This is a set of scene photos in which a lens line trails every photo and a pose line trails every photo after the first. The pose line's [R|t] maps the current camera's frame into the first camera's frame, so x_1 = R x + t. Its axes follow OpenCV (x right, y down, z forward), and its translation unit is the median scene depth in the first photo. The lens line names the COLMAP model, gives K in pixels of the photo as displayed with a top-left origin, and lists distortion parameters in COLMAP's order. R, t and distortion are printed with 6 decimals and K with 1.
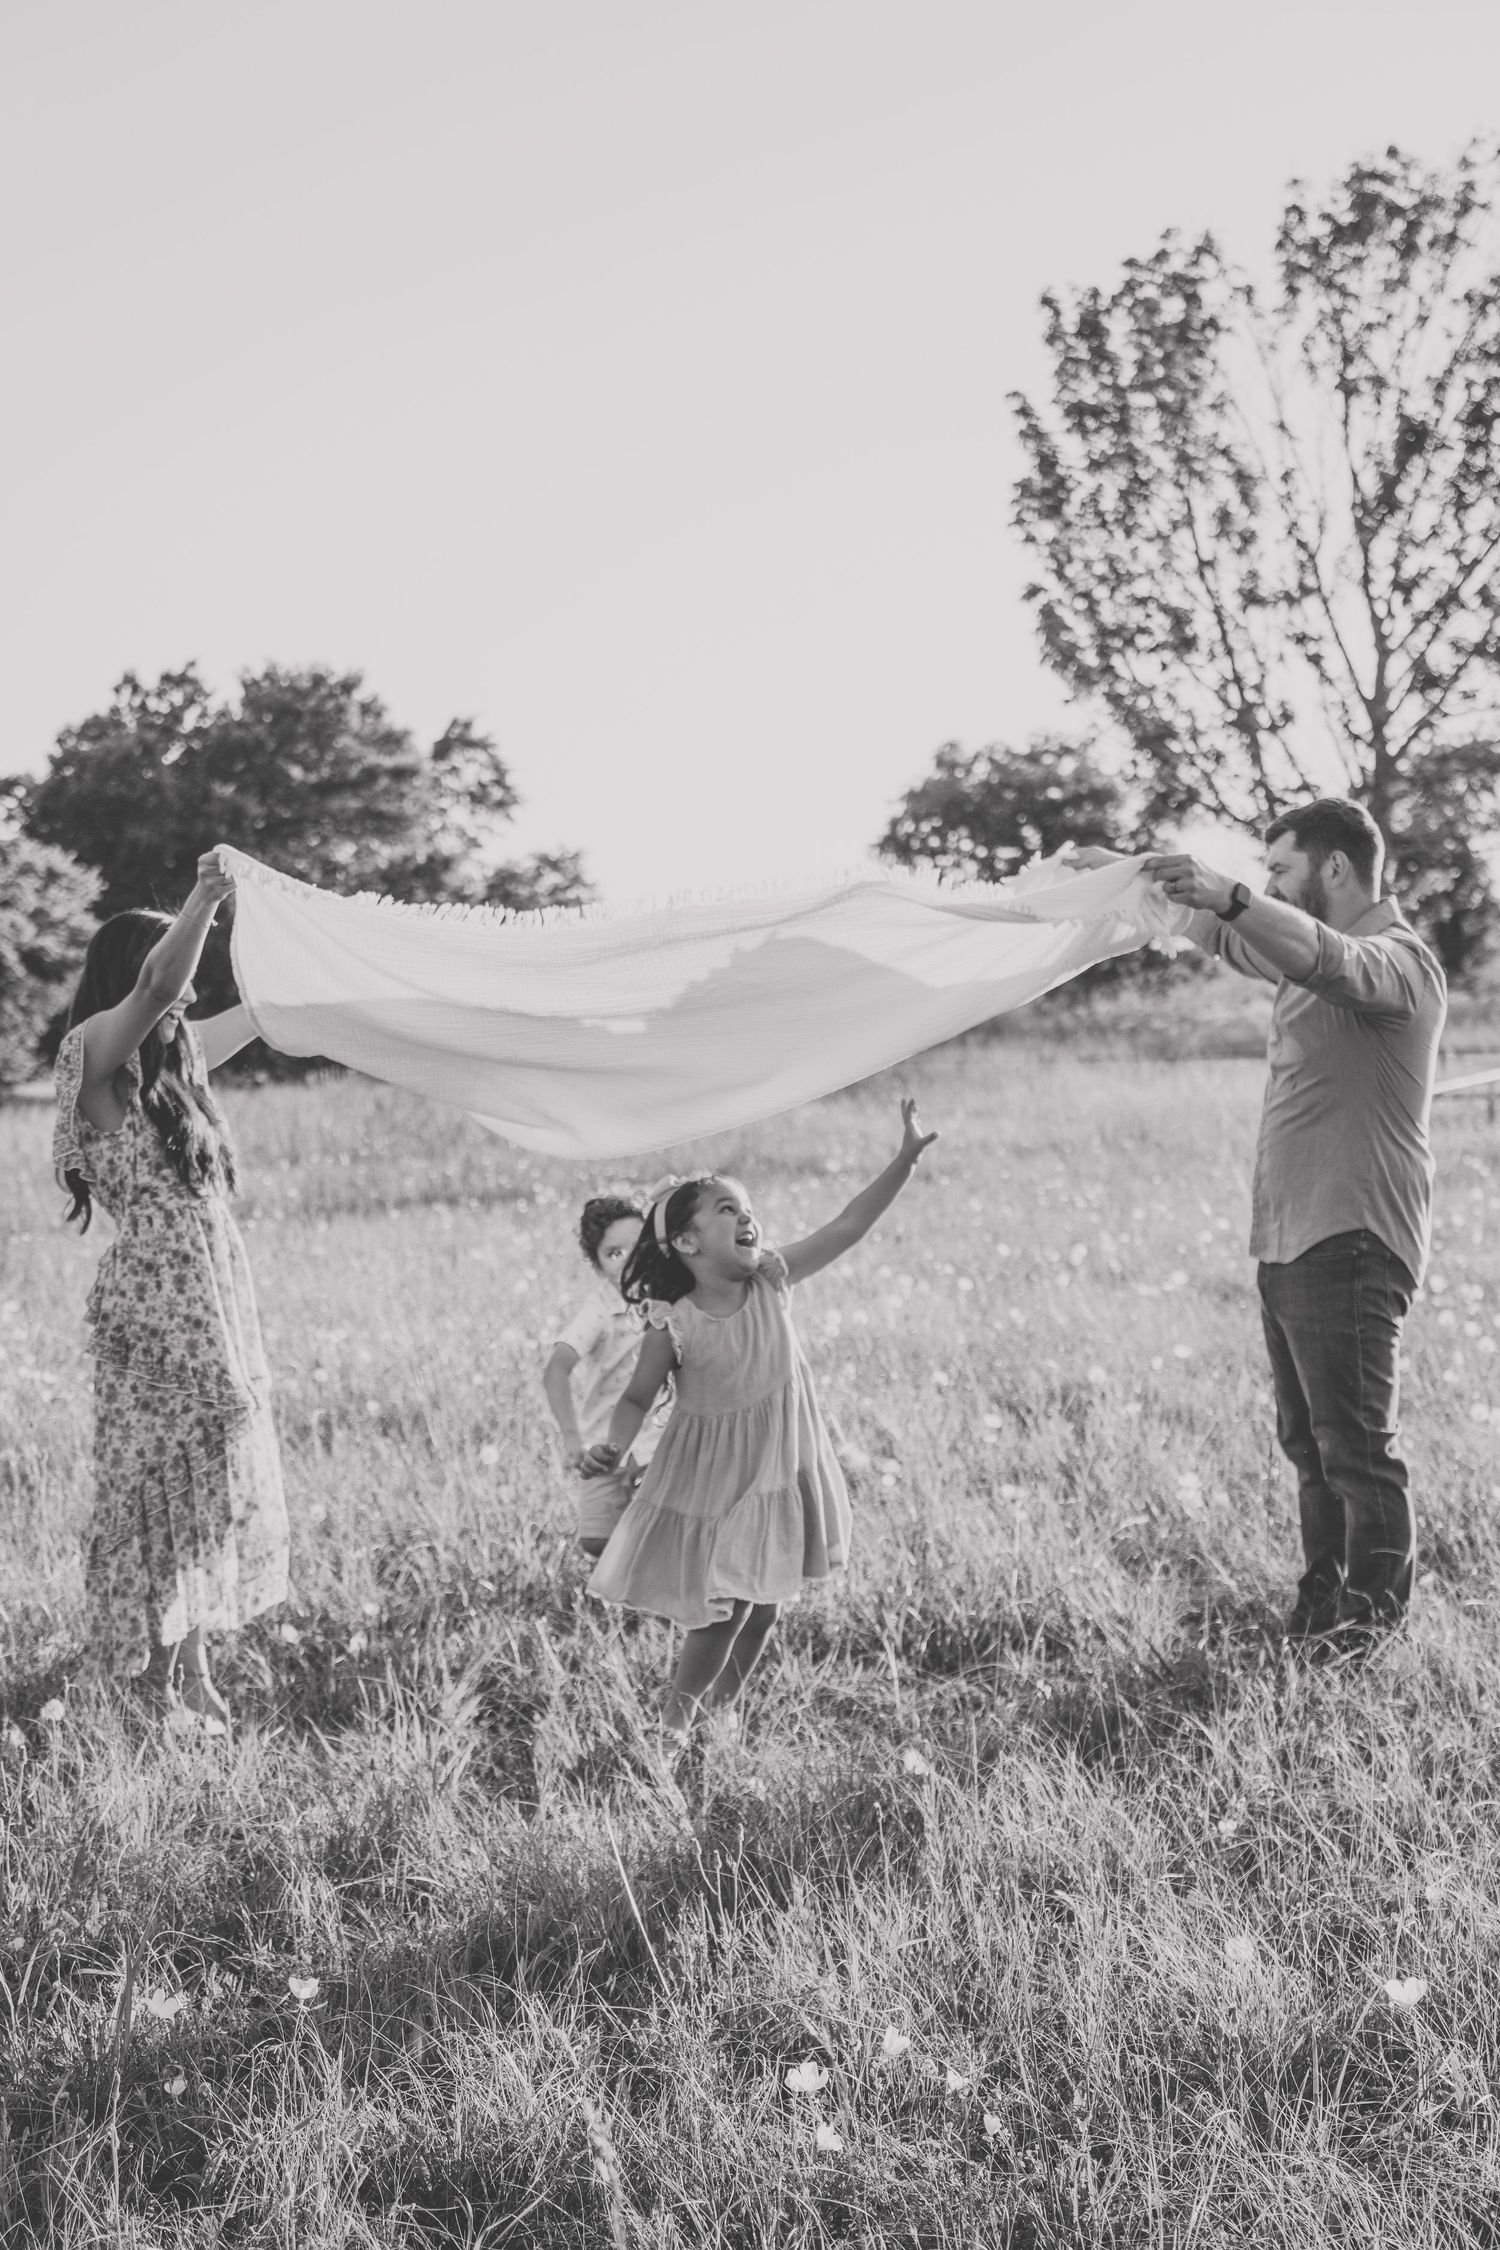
lens RADIAL K [[2838.2, 0, 749.6], [0, 2838.2, 1126.6], [0, 0, 1]] dist [0.025301, 0.000000]
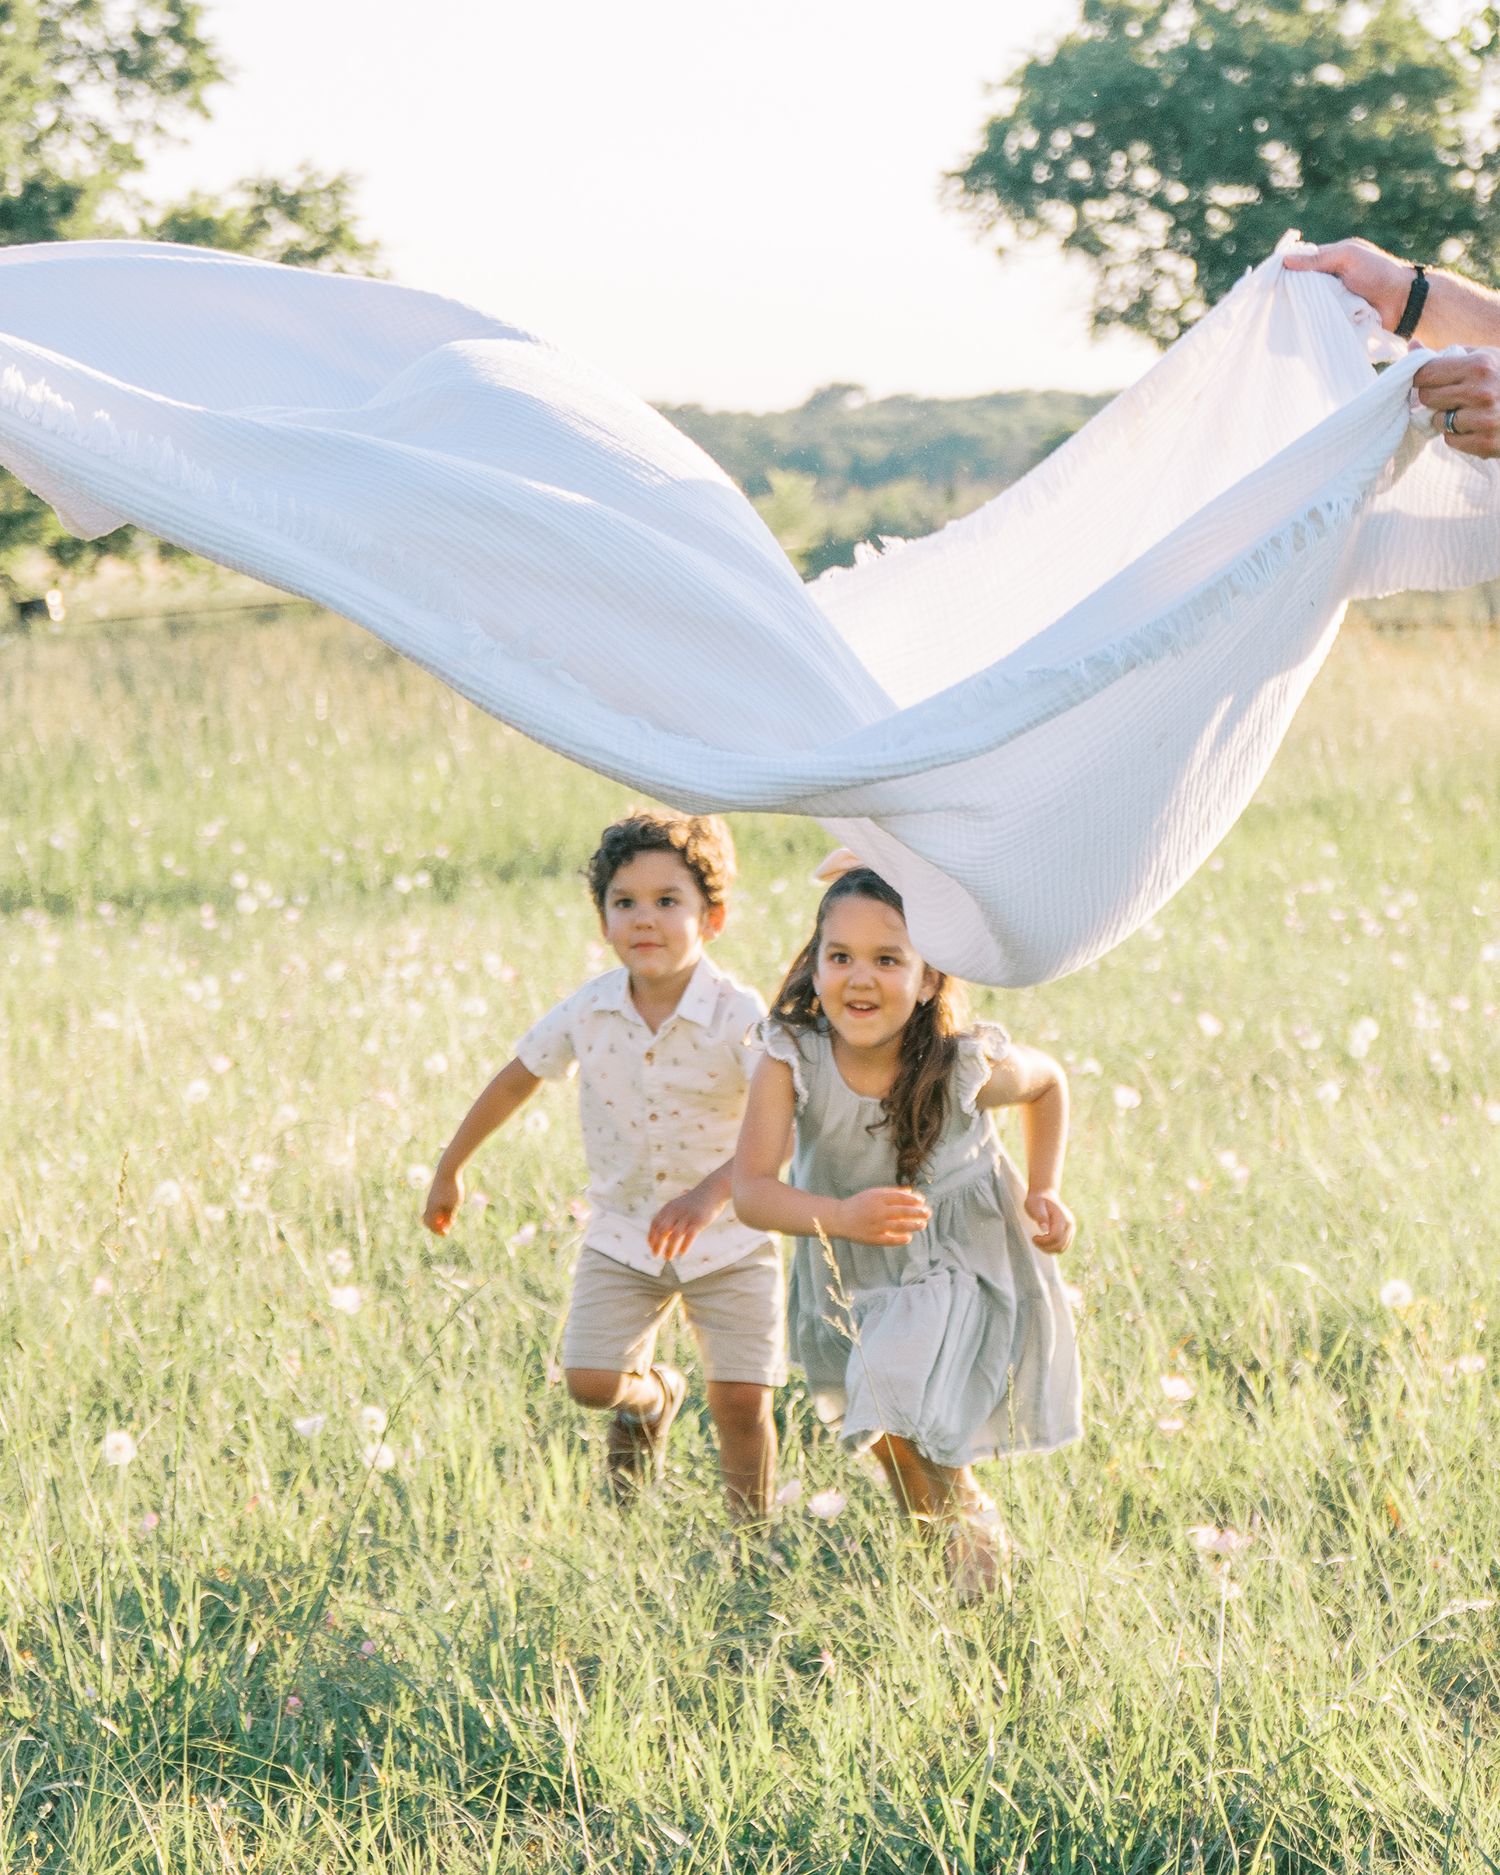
lens RADIAL K [[2637.6, 0, 751.2], [0, 2637.6, 936.6], [0, 0, 1]] dist [-0.079628, 0.000000]
pose [[0.999531, 0.017899, -0.024863, 0.023183], [-0.015067, 0.993845, 0.109751, -0.018941], [0.026675, -0.109325, 0.993648, 0.559408]]
